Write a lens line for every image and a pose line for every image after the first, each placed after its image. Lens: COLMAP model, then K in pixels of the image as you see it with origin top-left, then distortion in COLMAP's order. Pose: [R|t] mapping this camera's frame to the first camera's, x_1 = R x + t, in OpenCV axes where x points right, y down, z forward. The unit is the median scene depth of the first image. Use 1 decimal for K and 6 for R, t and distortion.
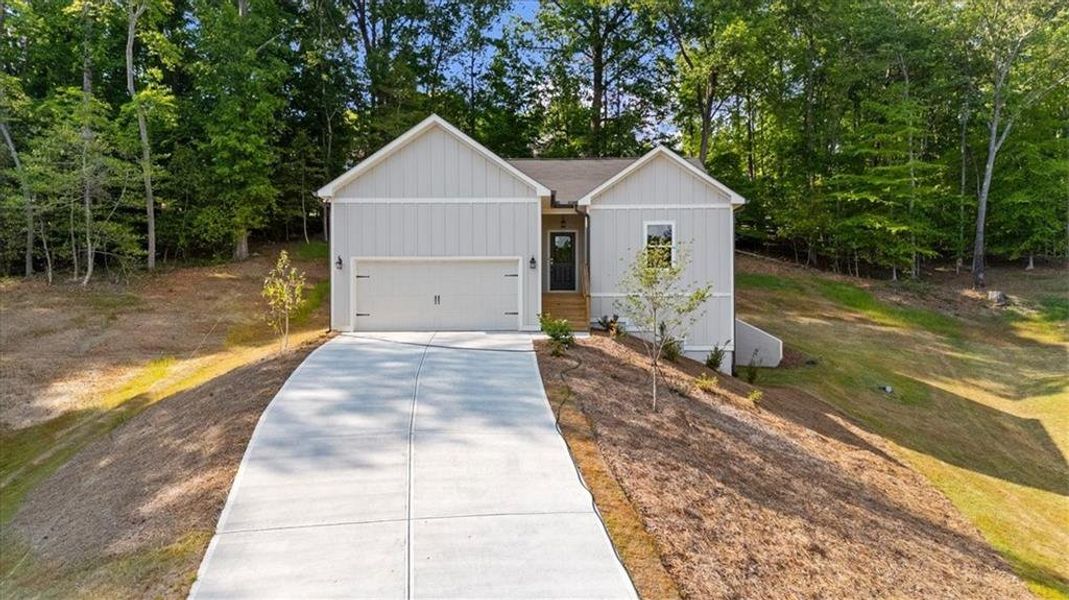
lens RADIAL K [[759.7, 0, 534.5], [0, 759.7, 300.0], [0, 0, 1]] dist [-0.007602, -0.001861]
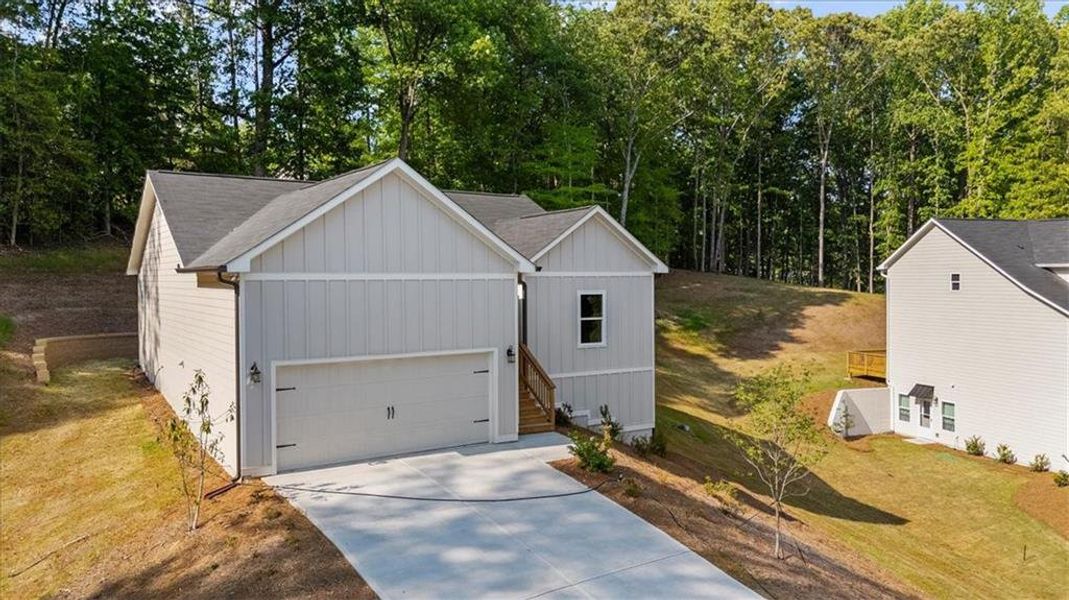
lens RADIAL K [[759.7, 0, 534.5], [0, 759.7, 300.0], [0, 0, 1]] dist [-0.007602, -0.001861]
pose [[0.824572, -0.011754, 0.565635, -0.392720], [-0.008966, 0.999387, 0.033838, -0.122890], [-0.565686, -0.032973, 0.823961, 0.315370]]
